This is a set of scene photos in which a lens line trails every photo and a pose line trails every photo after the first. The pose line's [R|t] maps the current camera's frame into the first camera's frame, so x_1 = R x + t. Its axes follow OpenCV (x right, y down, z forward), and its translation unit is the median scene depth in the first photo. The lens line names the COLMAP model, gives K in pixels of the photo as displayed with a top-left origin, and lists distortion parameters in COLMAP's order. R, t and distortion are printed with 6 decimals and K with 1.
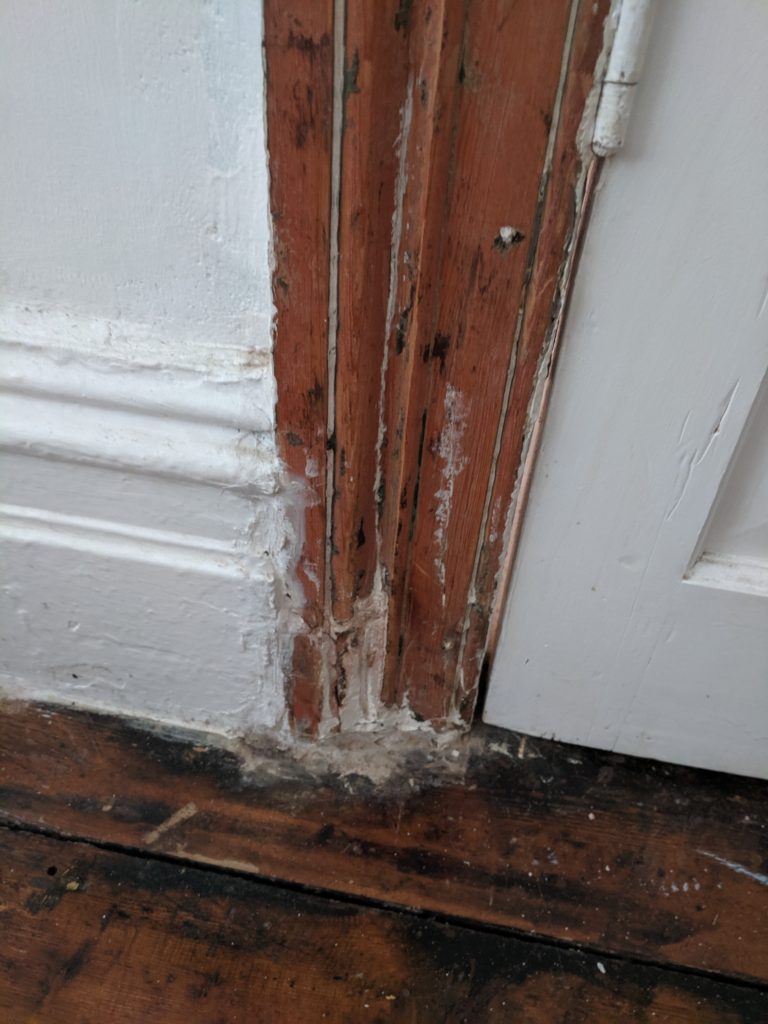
lens RADIAL K [[765.1, 0, 383.7], [0, 765.1, 511.3], [0, 0, 1]] dist [0.000859, 0.003172]
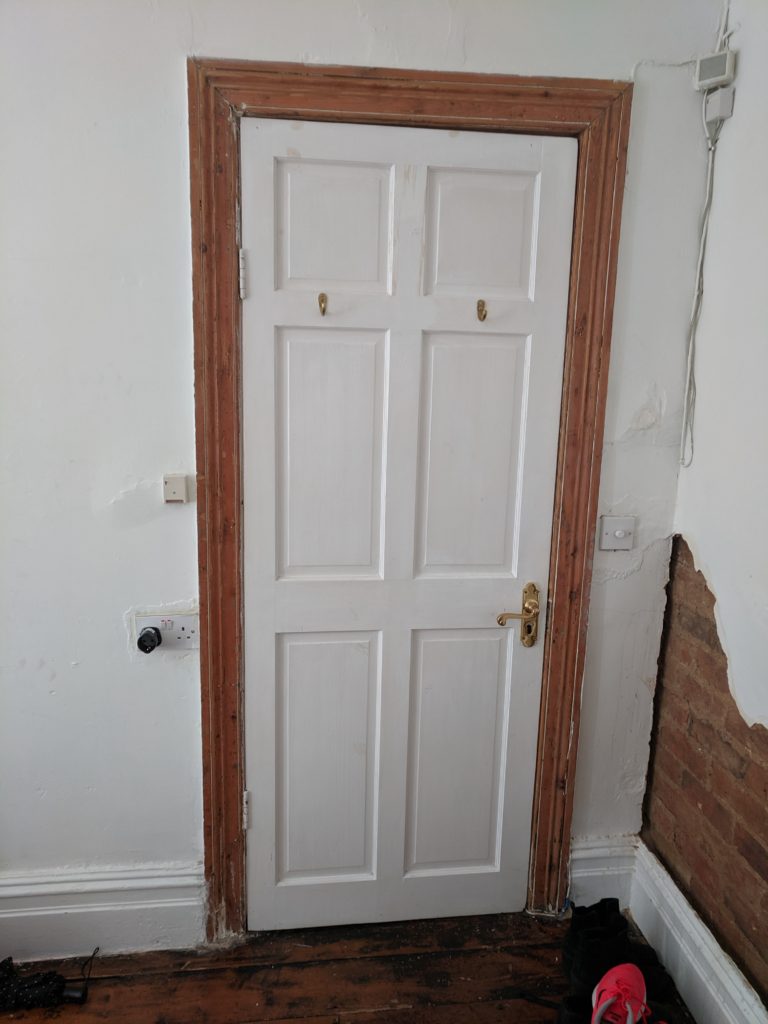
lens RADIAL K [[765.1, 0, 383.1], [0, 765.1, 507.6], [0, 0, 1]] dist [0.000859, 0.003172]
pose [[0.952815, -0.089257, 0.290134, -0.246012], [0.213094, 0.877371, -0.429896, 0.222831], [-0.216184, 0.471437, 0.854992, -5.109385]]
